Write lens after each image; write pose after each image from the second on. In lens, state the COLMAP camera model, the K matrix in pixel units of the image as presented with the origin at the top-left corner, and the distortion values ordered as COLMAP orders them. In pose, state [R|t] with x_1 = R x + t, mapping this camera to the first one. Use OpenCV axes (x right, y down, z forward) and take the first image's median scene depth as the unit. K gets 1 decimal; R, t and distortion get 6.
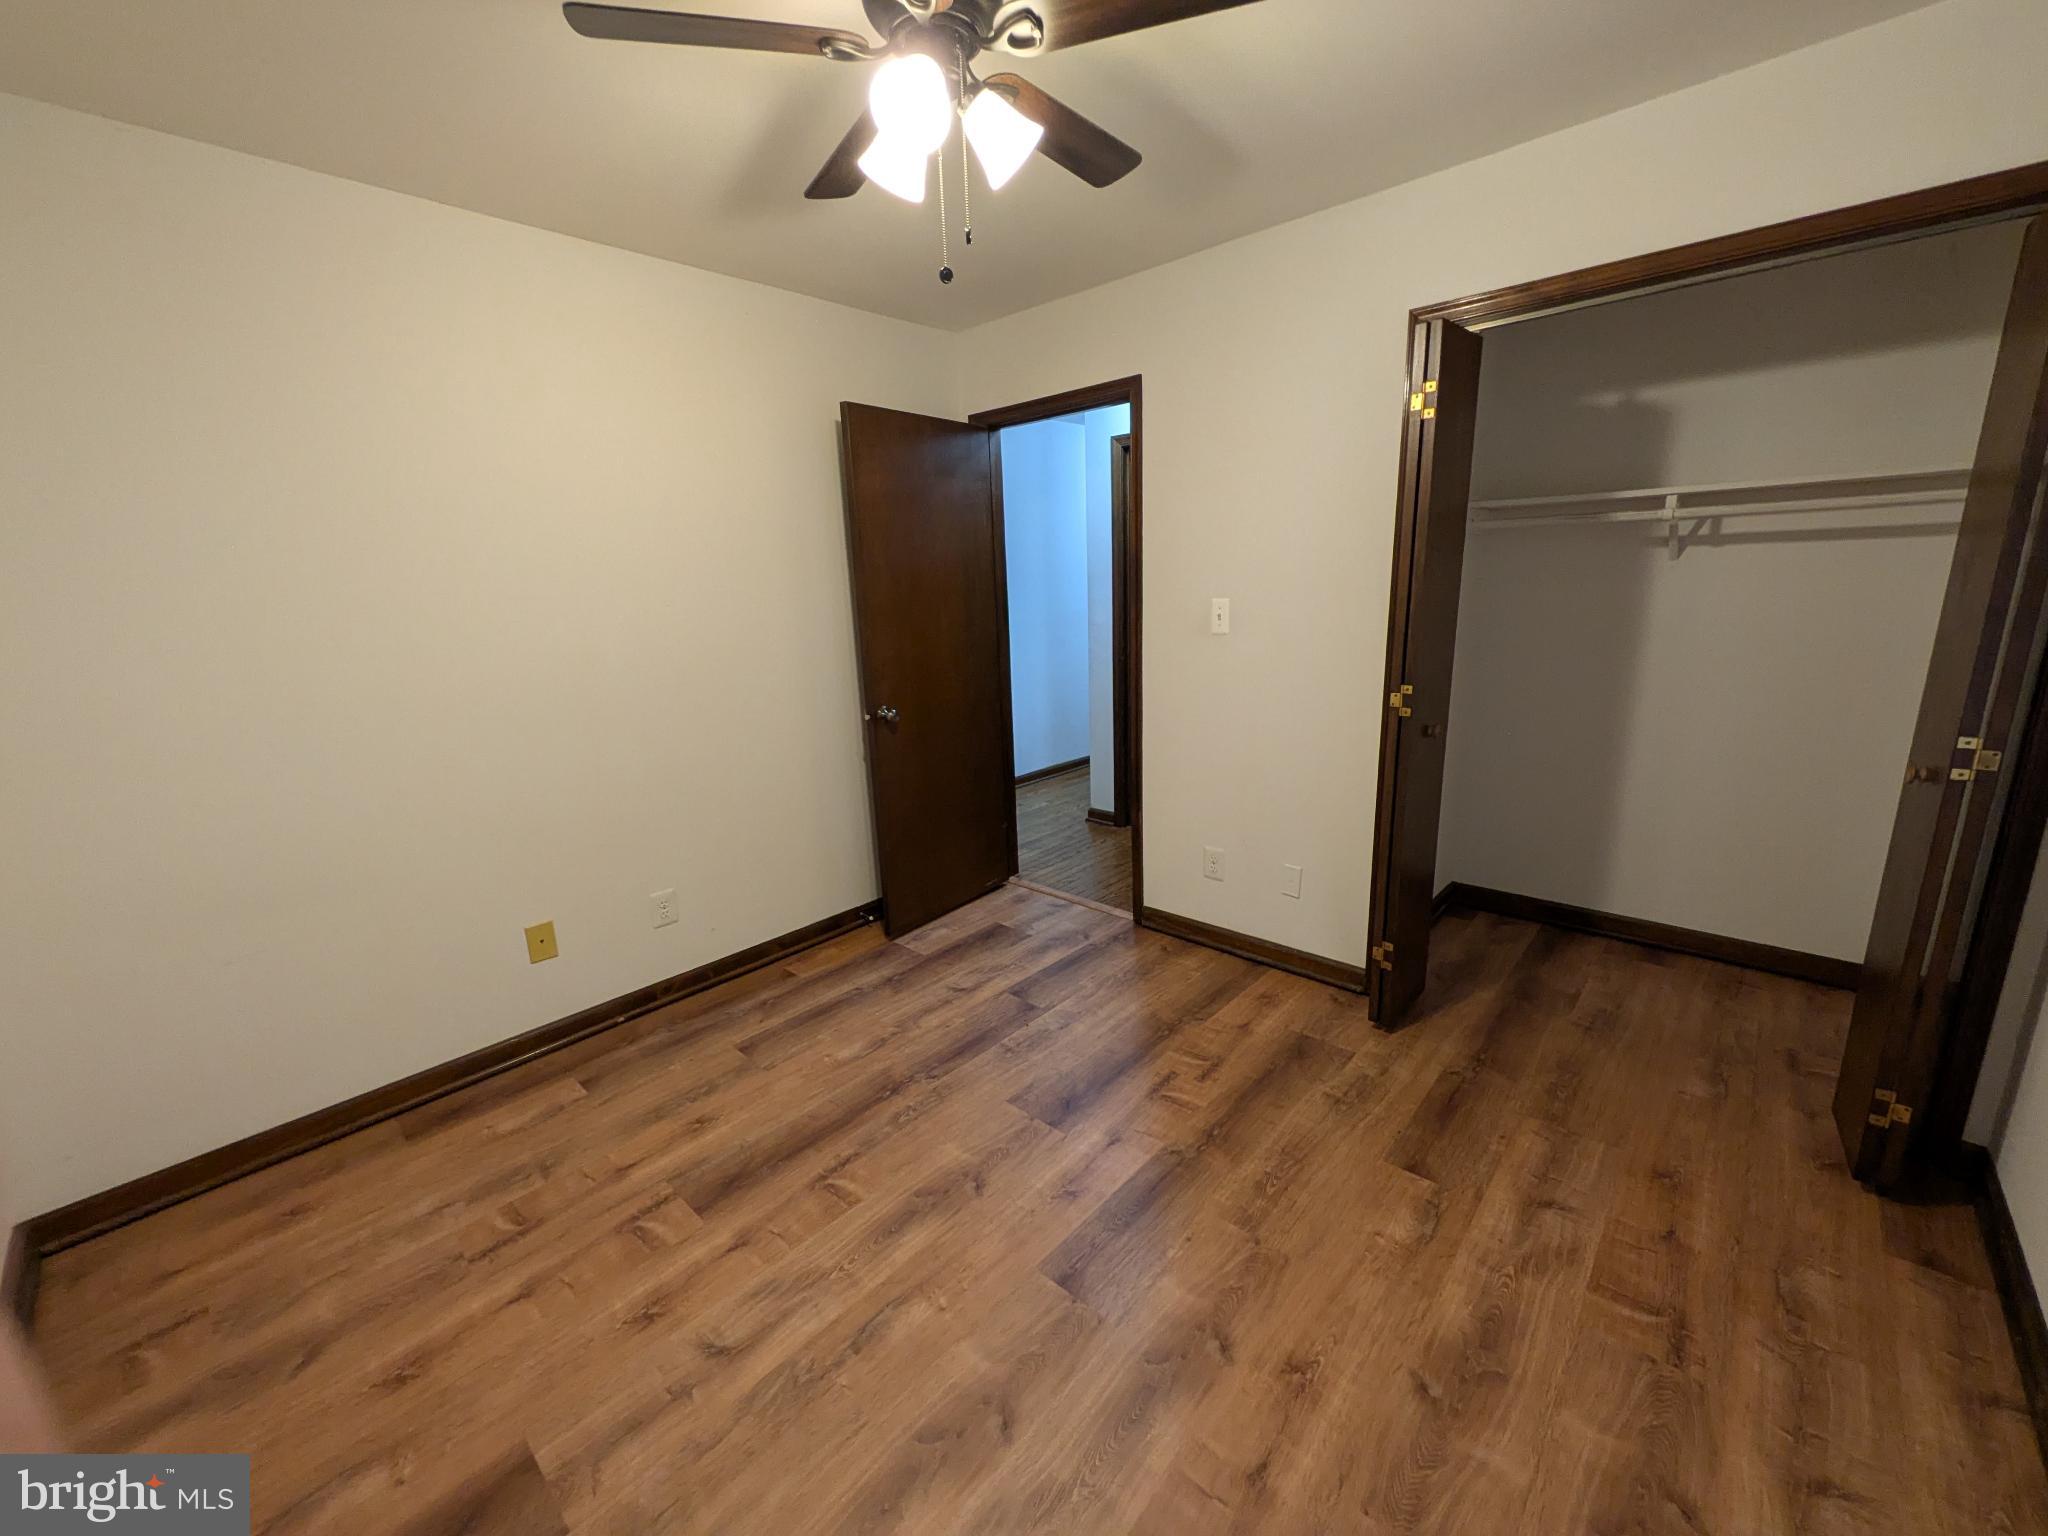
lens RADIAL K [[809.4, 0, 1038.2], [0, 809.4, 771.1], [0, 0, 1]] dist [0.004661, -0.000249]
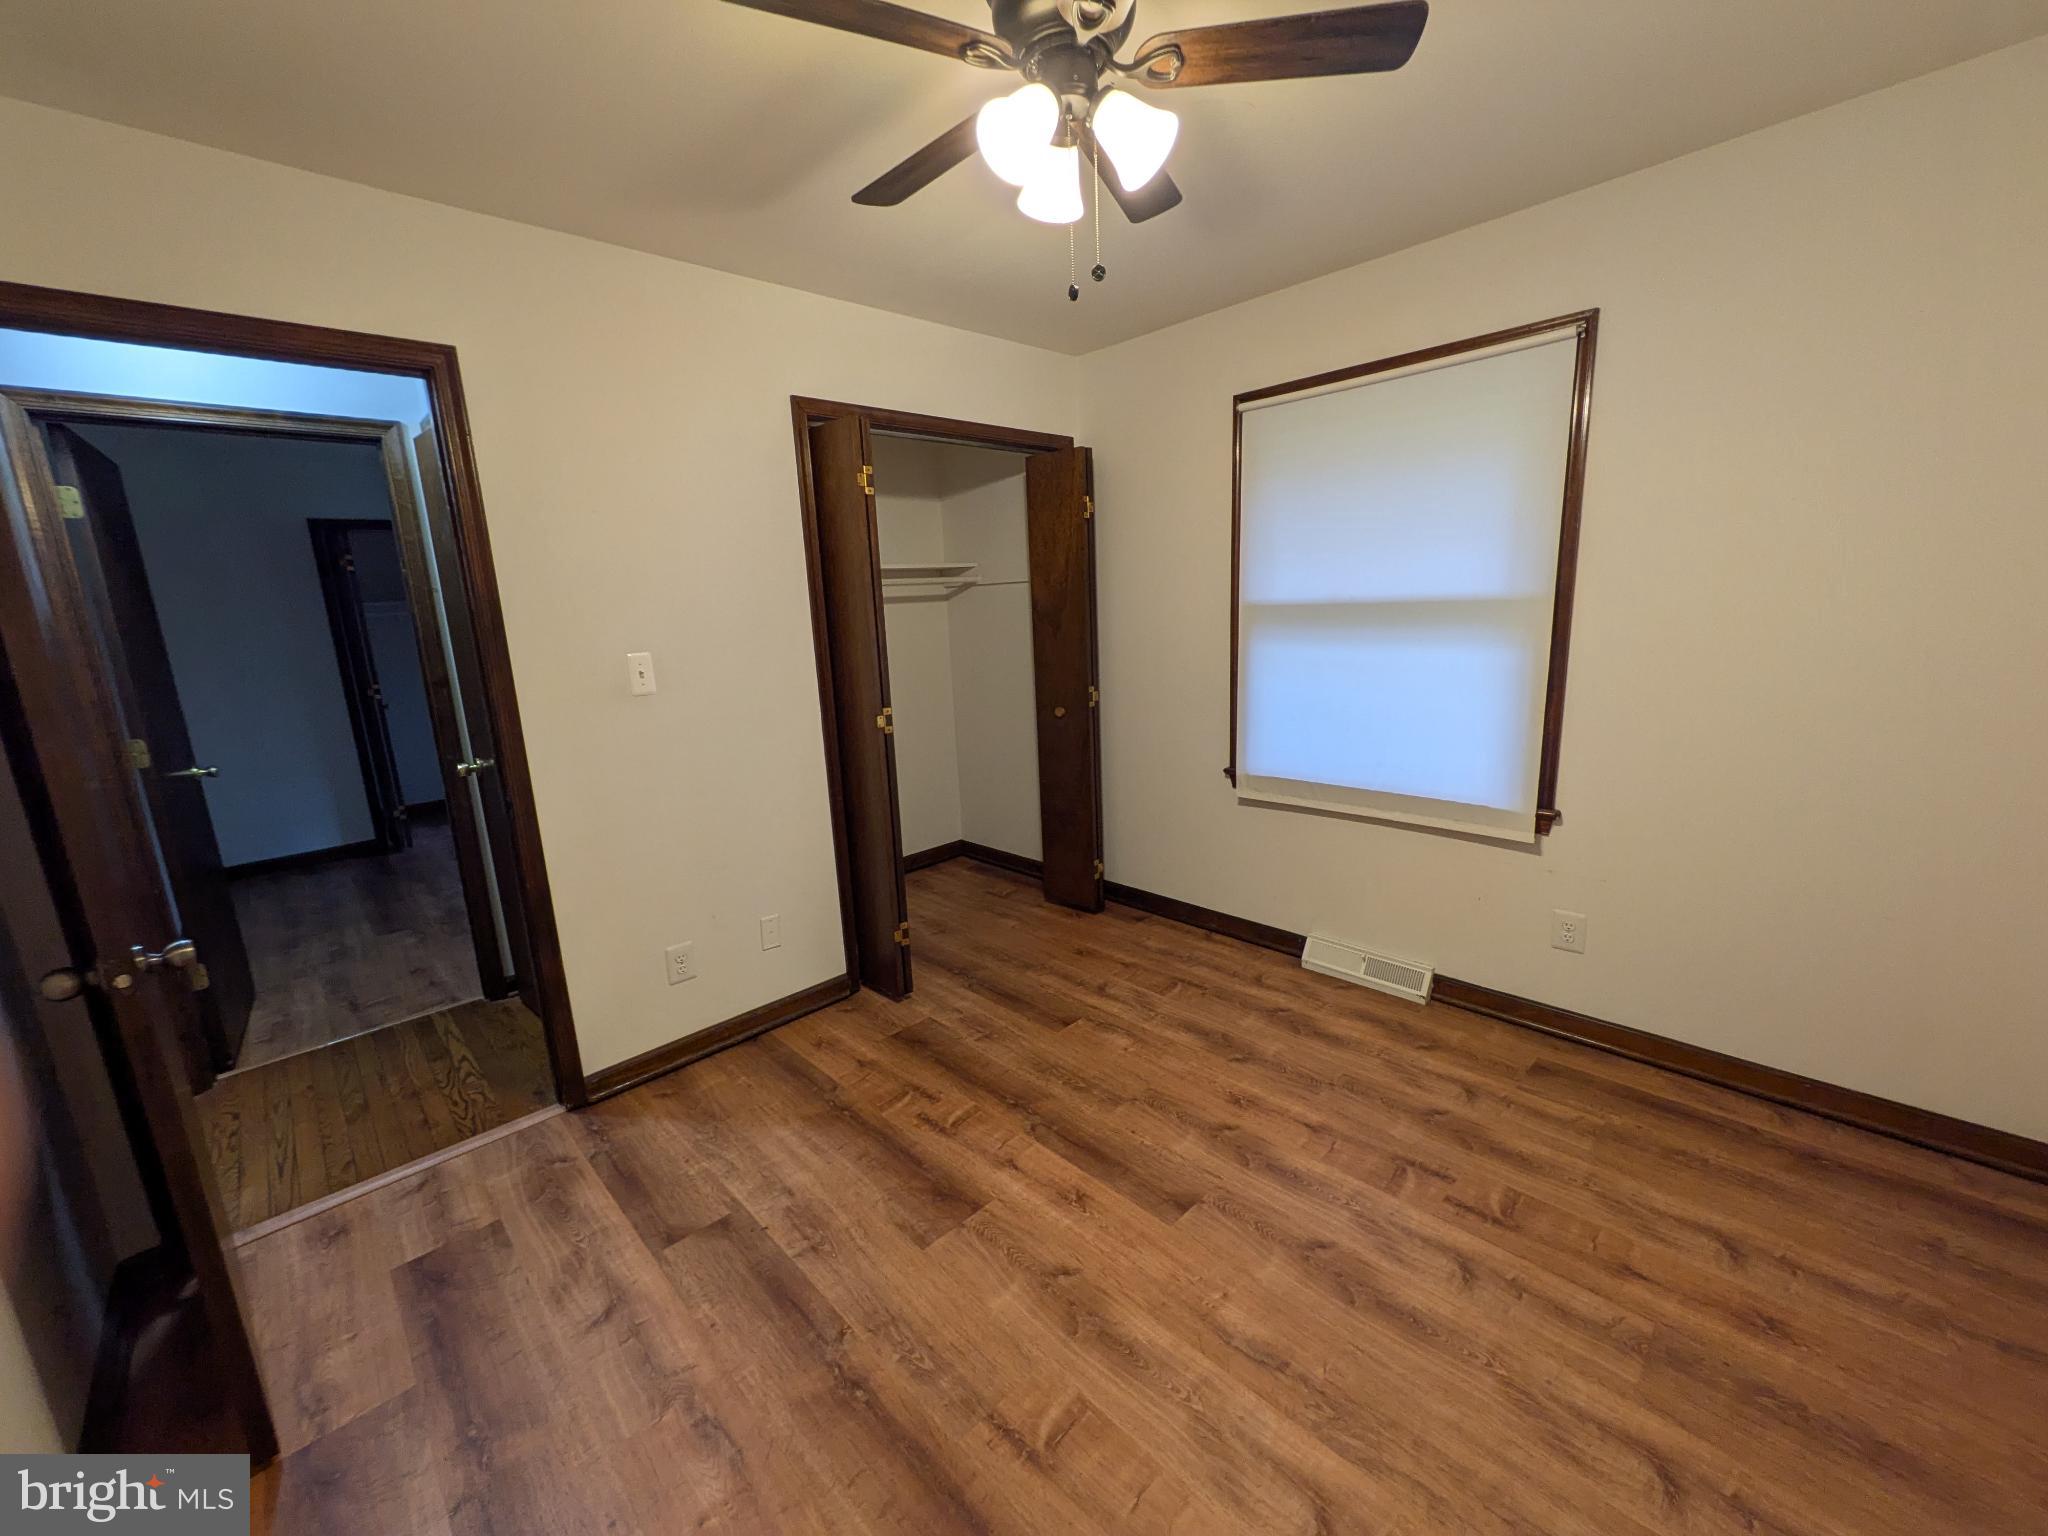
lens RADIAL K [[809.4, 0, 1023.7], [0, 809.4, 767.5], [0, 0, 1]] dist [0.004661, -0.000249]
pose [[0.076210, -0.169421, 0.982593, -0.820226], [0.276451, 0.950415, 0.142431, -0.150008], [-0.958002, 0.260784, 0.119267, 0.752096]]
